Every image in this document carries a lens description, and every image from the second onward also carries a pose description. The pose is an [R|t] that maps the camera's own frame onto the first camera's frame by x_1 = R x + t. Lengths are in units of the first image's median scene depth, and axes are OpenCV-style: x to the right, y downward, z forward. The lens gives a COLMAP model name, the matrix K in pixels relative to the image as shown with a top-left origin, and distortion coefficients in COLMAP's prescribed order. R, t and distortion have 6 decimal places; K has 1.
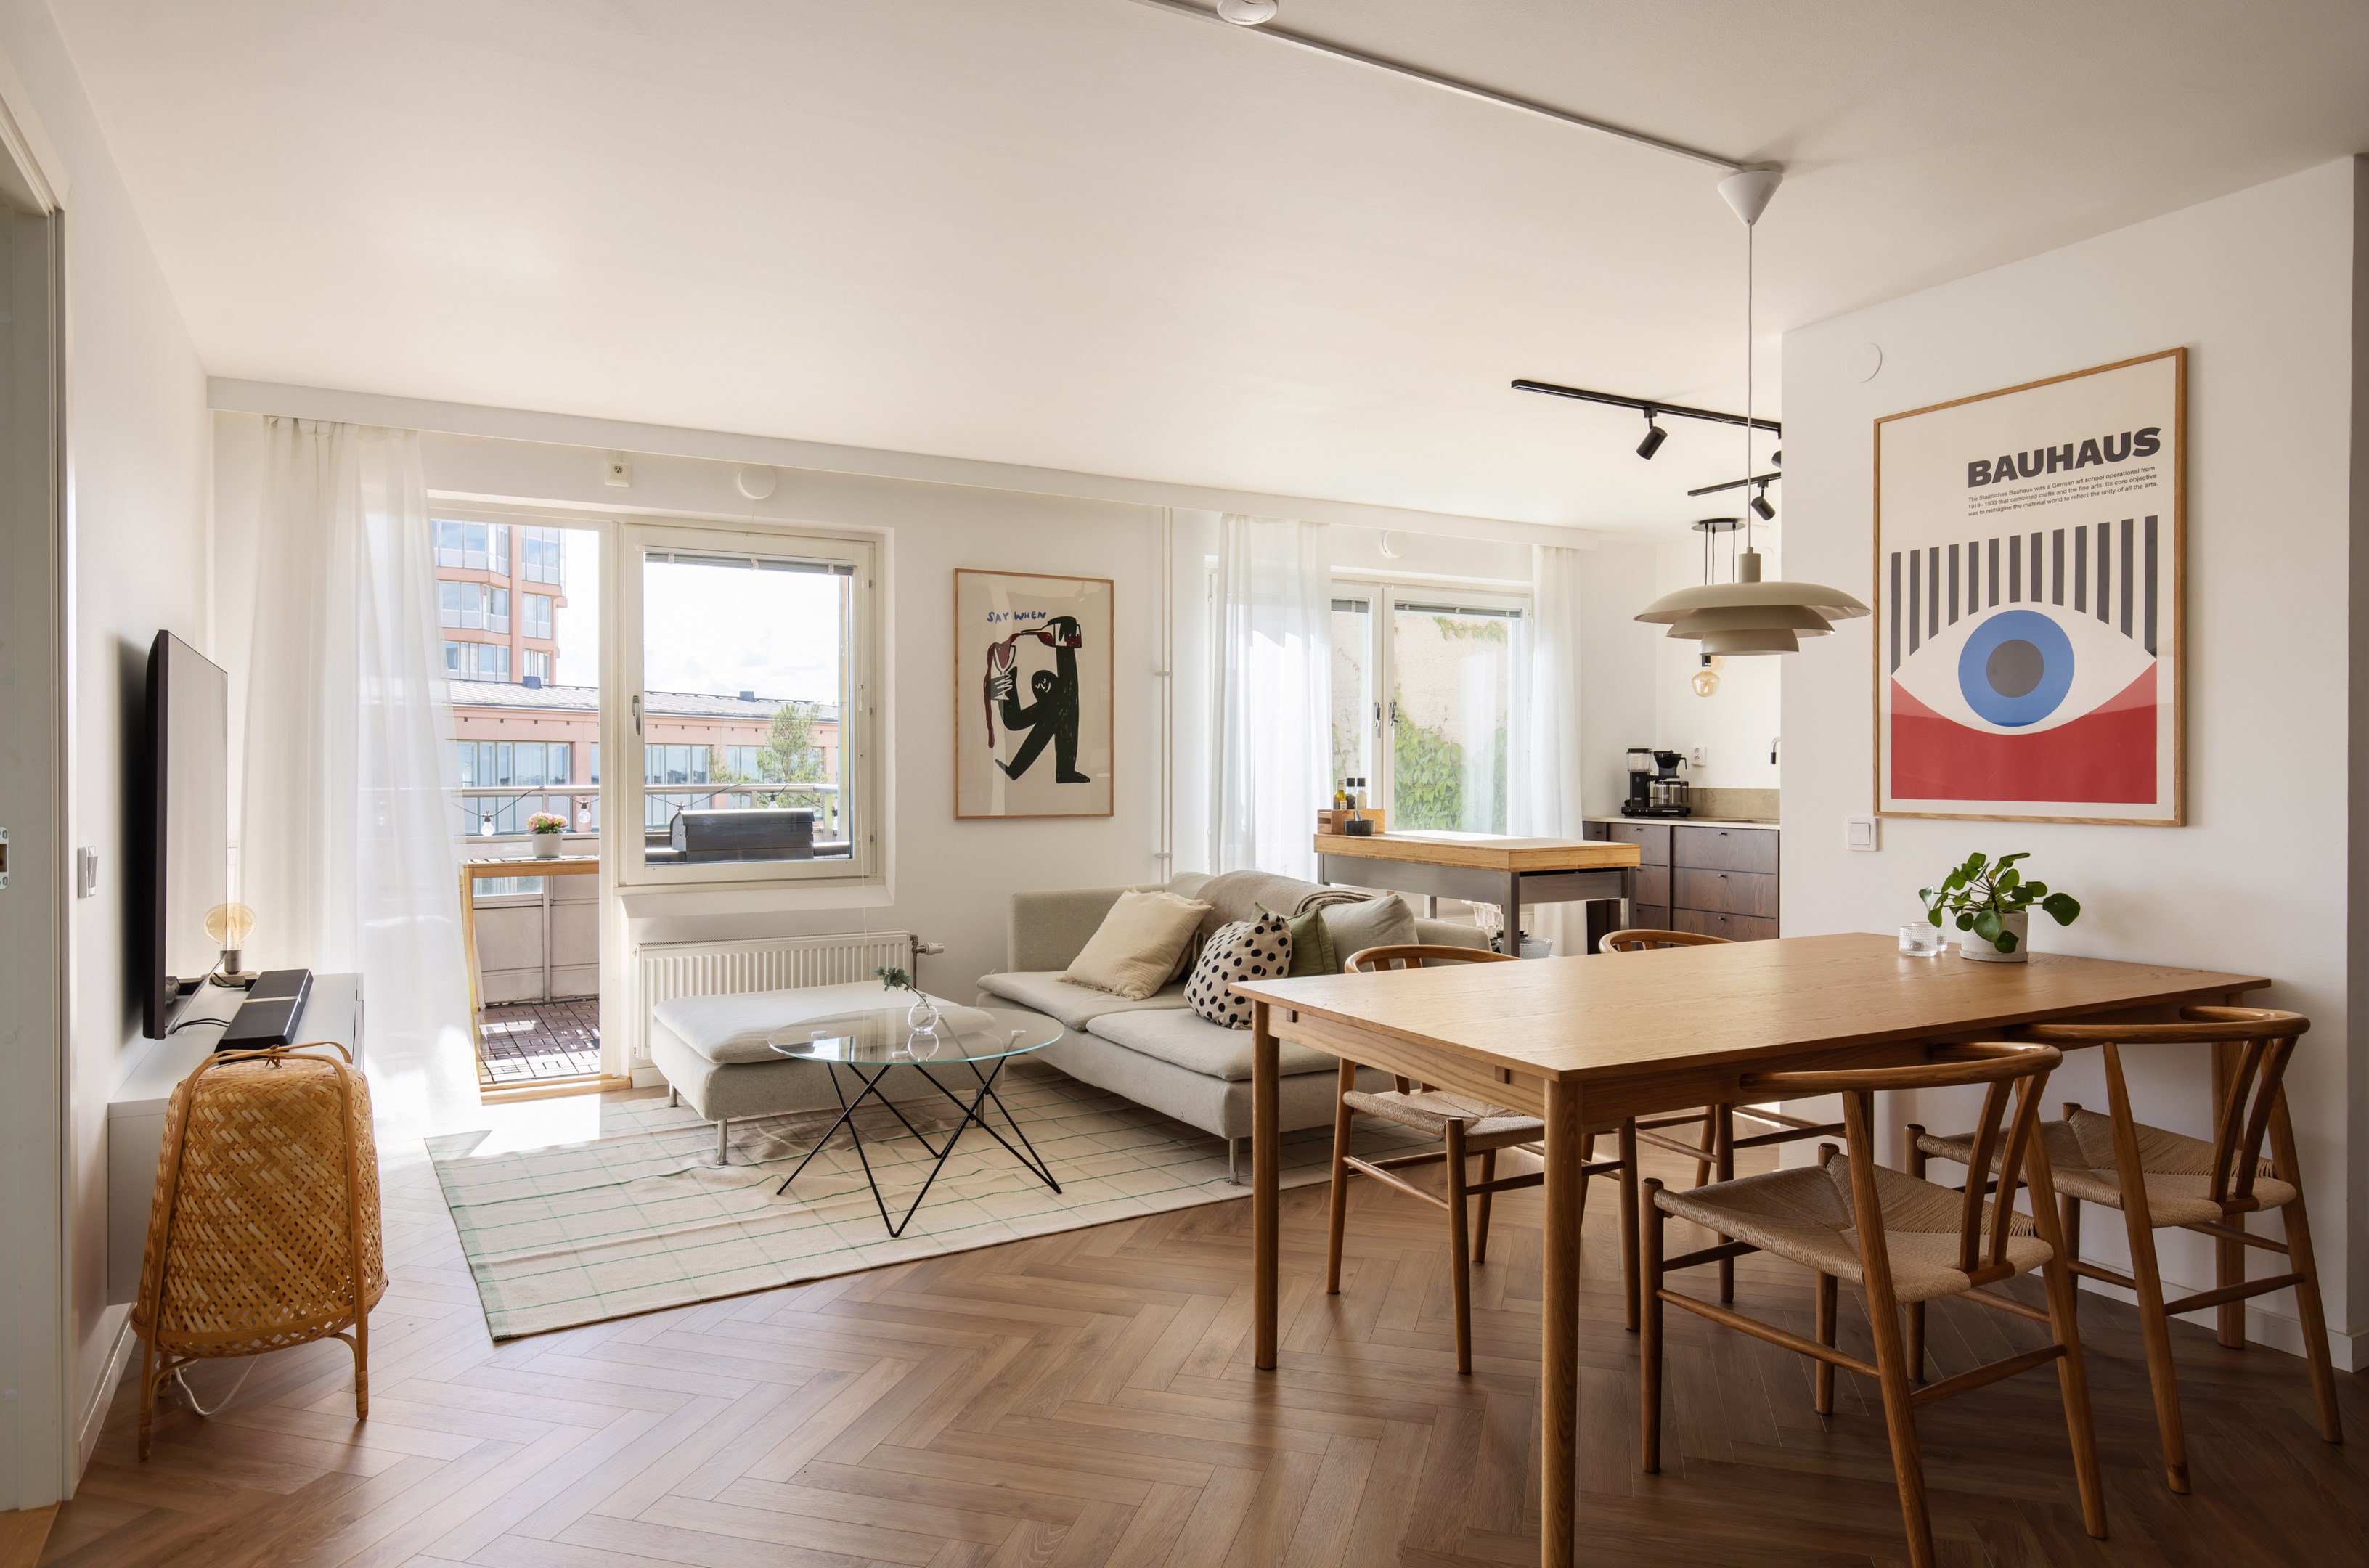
lens RADIAL K [[1400.3, 0, 1185.2], [0, 1400.3, 769.9], [0, 0, 1]] dist [0.009568, -0.002055]
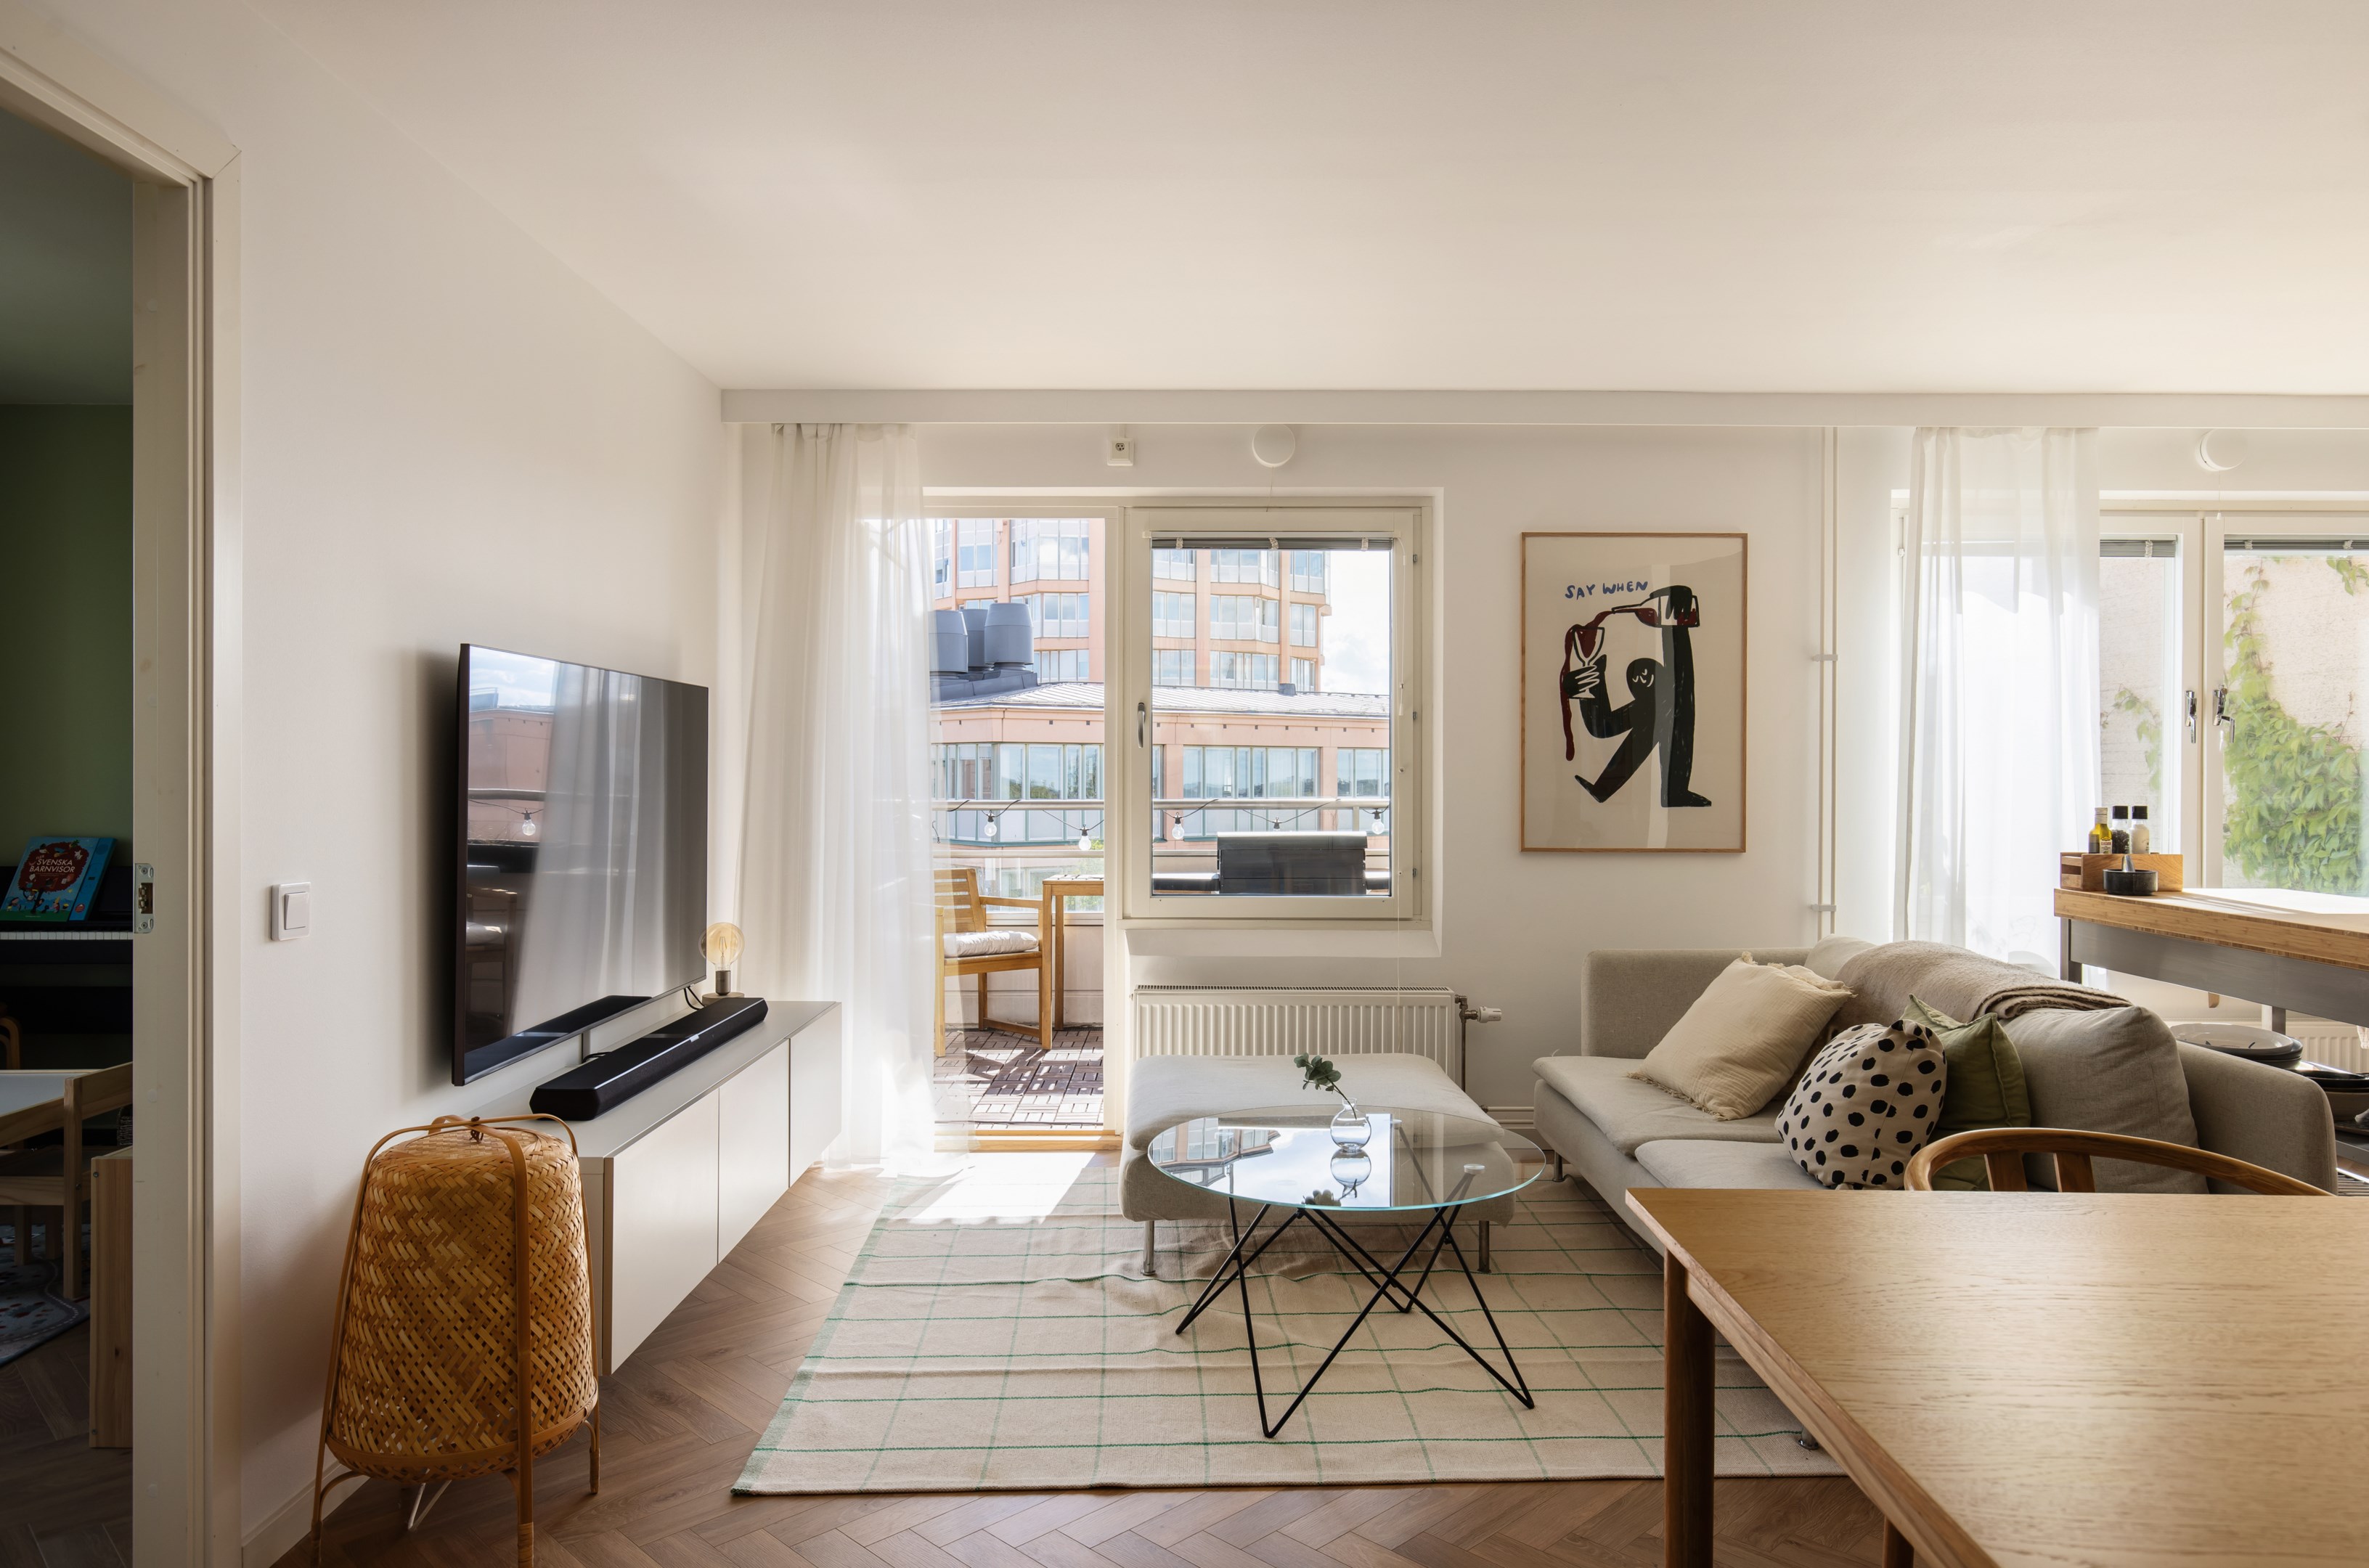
lens RADIAL K [[1501.0, 0, 1178.1], [0, 1501.0, 772.7], [0, 0, 1]] dist [0.005558, -0.002333]
pose [[0.874393, 0.003694, -0.485204, 0.082482], [-0.004648, 0.999989, -0.000763, -0.008074], [0.485196, 0.002922, 0.874401, 0.183289]]
